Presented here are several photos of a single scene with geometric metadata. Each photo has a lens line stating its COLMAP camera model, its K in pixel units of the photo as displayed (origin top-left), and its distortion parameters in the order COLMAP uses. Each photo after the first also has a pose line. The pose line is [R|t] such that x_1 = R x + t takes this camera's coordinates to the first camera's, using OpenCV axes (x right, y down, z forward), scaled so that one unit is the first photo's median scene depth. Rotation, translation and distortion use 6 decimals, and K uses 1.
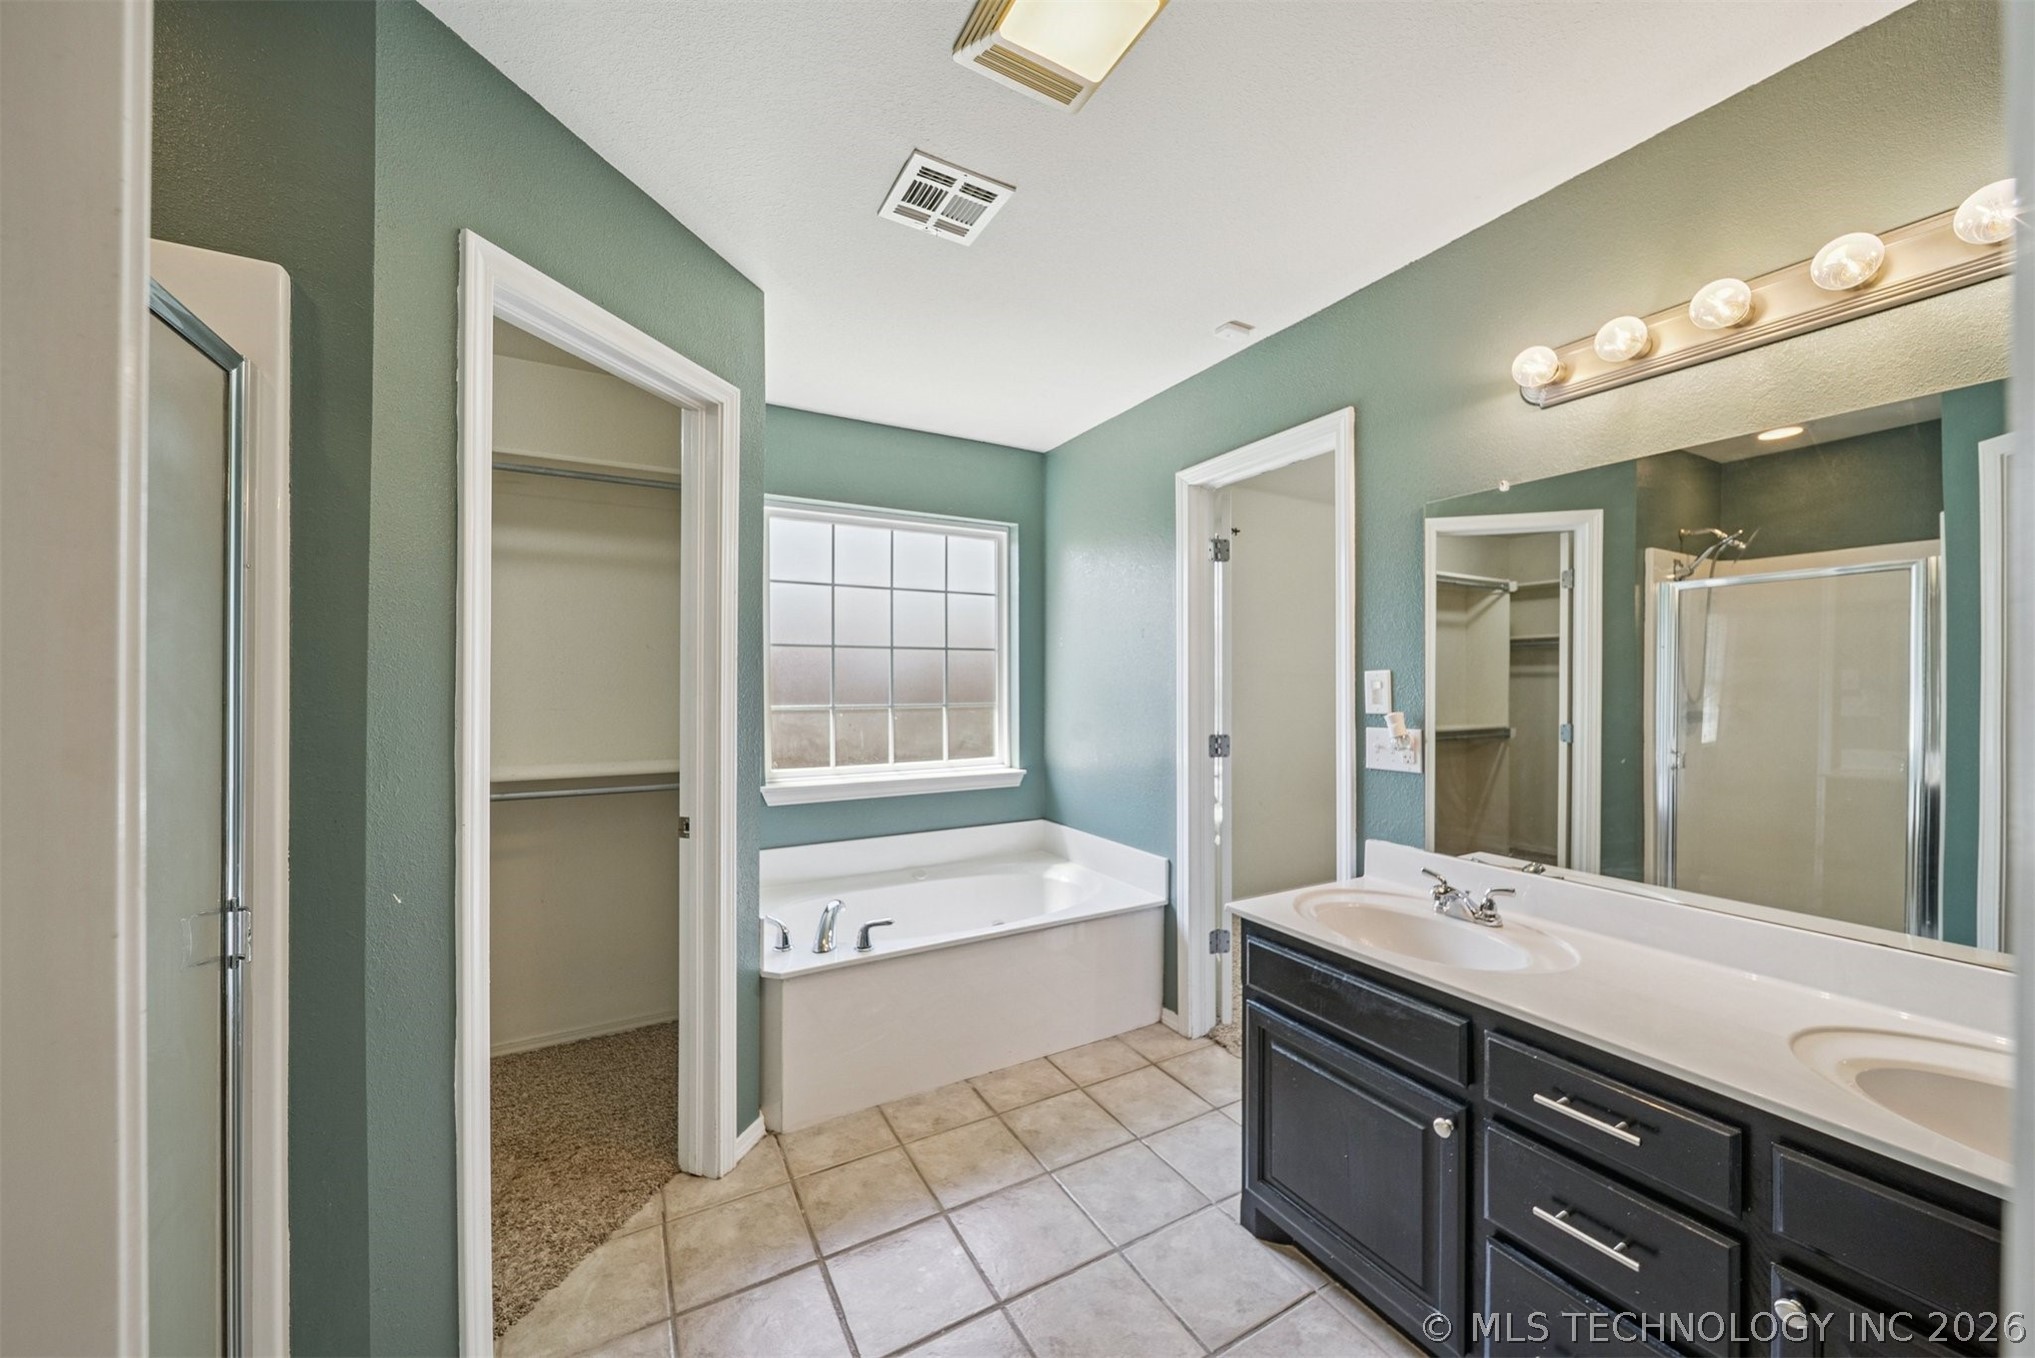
lens RADIAL K [[730.0, 0, 1021.5], [0, 730.0, 674.1], [0, 0, 1]] dist [-0.000847, -0.000142]
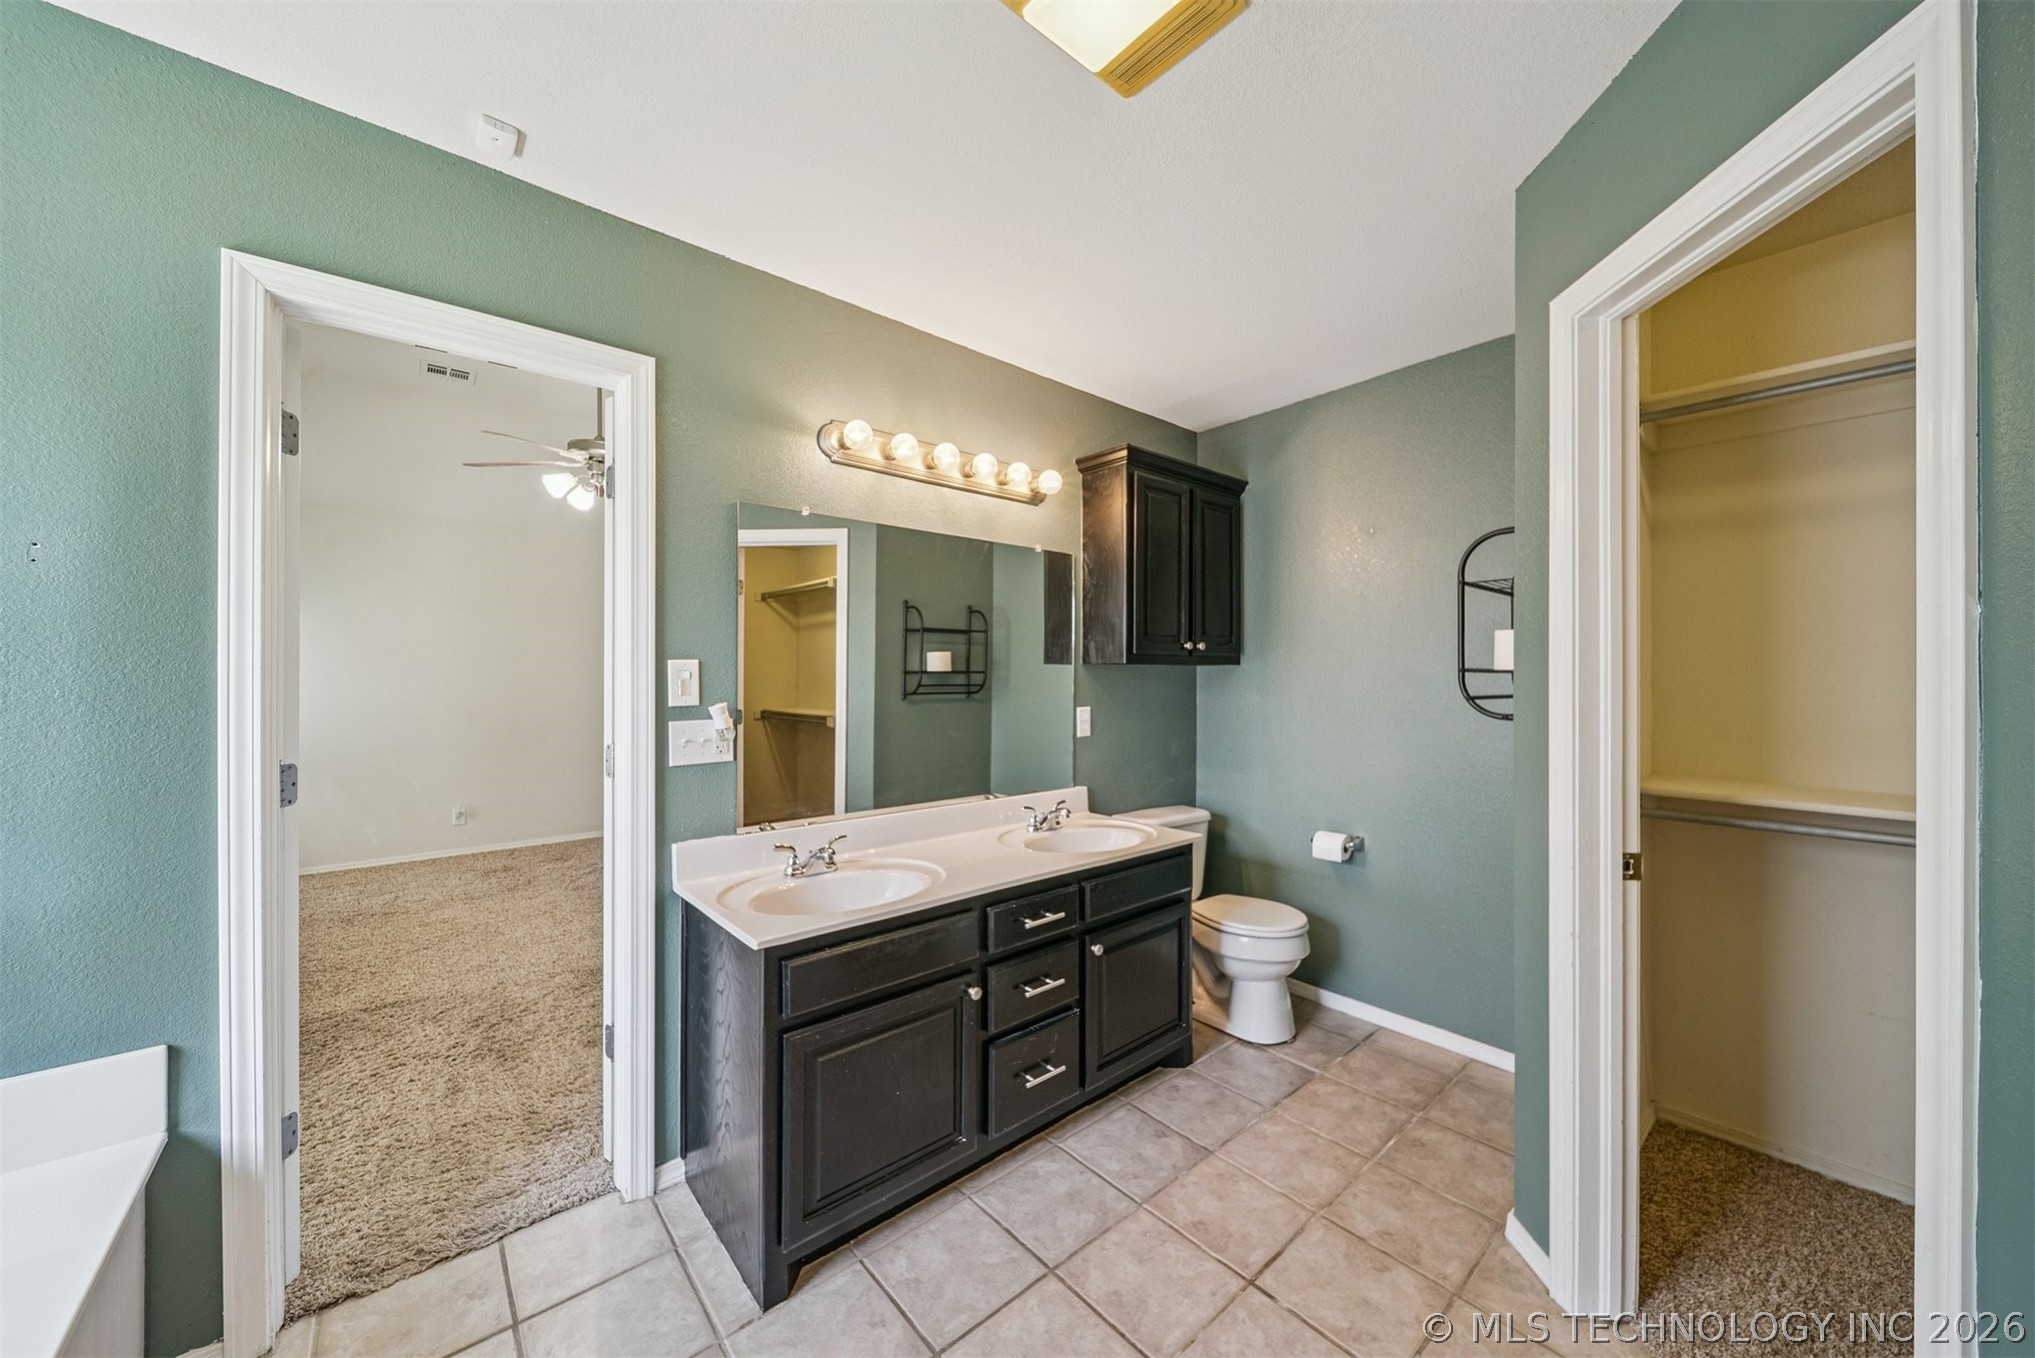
lens RADIAL K [[730.0, 0, 1021.5], [0, 730.0, 674.1], [0, 0, 1]] dist [-0.000847, -0.000142]
pose [[-0.204984, 0.008255, 0.978731, -0.588591], [-0.010847, 0.999884, -0.010705, 0.021793], [-0.978705, -0.012811, -0.204870, 0.885677]]
